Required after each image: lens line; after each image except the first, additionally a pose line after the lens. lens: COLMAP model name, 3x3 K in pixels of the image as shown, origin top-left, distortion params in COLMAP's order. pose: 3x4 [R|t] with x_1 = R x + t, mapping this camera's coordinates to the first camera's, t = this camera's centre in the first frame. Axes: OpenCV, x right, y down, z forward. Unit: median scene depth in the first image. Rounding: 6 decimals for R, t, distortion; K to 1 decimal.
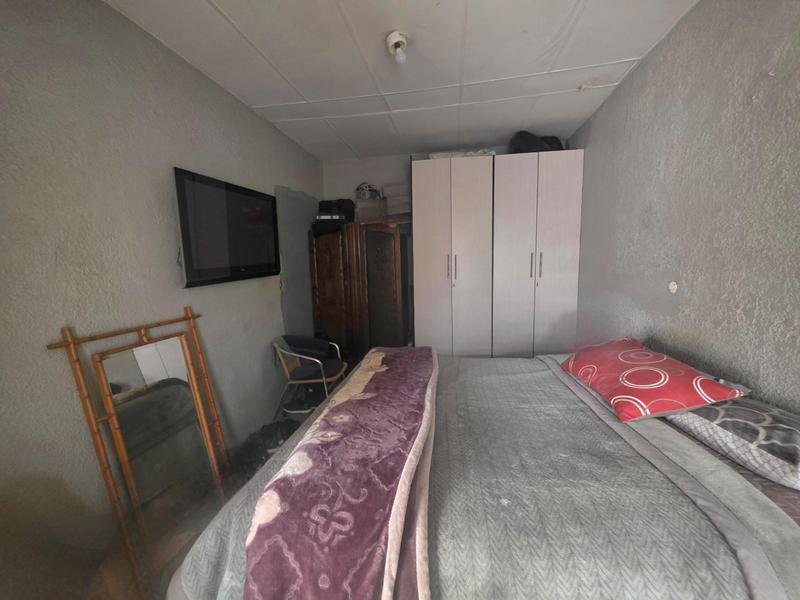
lens RADIAL K [[320.8, 0, 399.5], [0, 320.8, 298.1], [0, 0, 1]] dist [-0.002442, 0.000526]
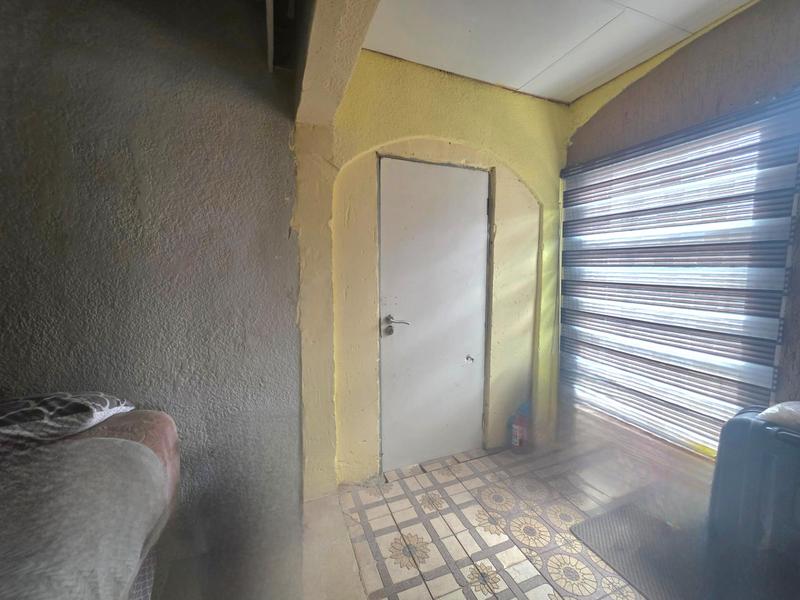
lens RADIAL K [[320.8, 0, 397.9], [0, 320.8, 297.7], [0, 0, 1]] dist [-0.002442, 0.000526]
pose [[-0.503611, -0.046581, 0.862674, -0.405155], [0.107344, 0.987434, 0.115983, 0.007748], [-0.857236, 0.151014, -0.492282, 0.276945]]
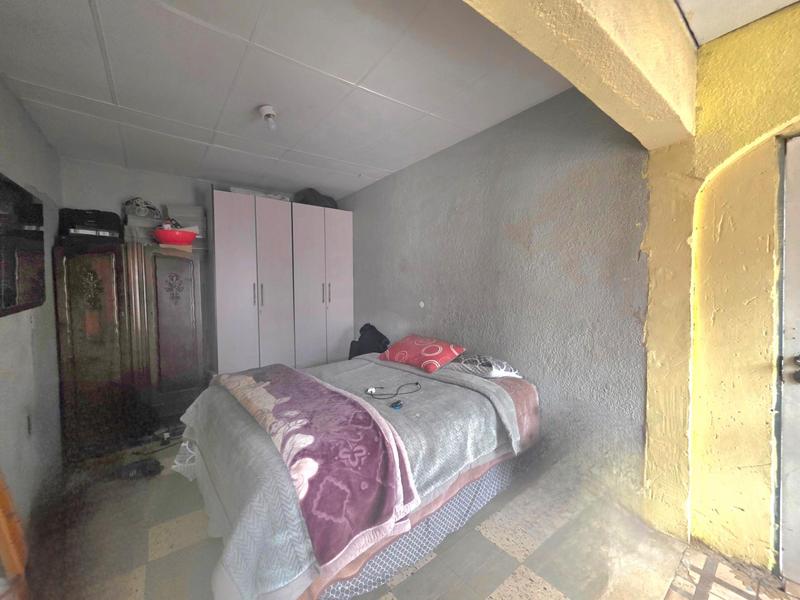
lens RADIAL K [[320.8, 0, 399.5], [0, 320.8, 298.5], [0, 0, 1]] dist [-0.002442, 0.000526]
pose [[0.677708, -0.011777, 0.735236, -0.757397], [0.077799, 0.995408, -0.055767, 0.030917], [-0.731203, 0.094995, 0.675513, -0.179705]]
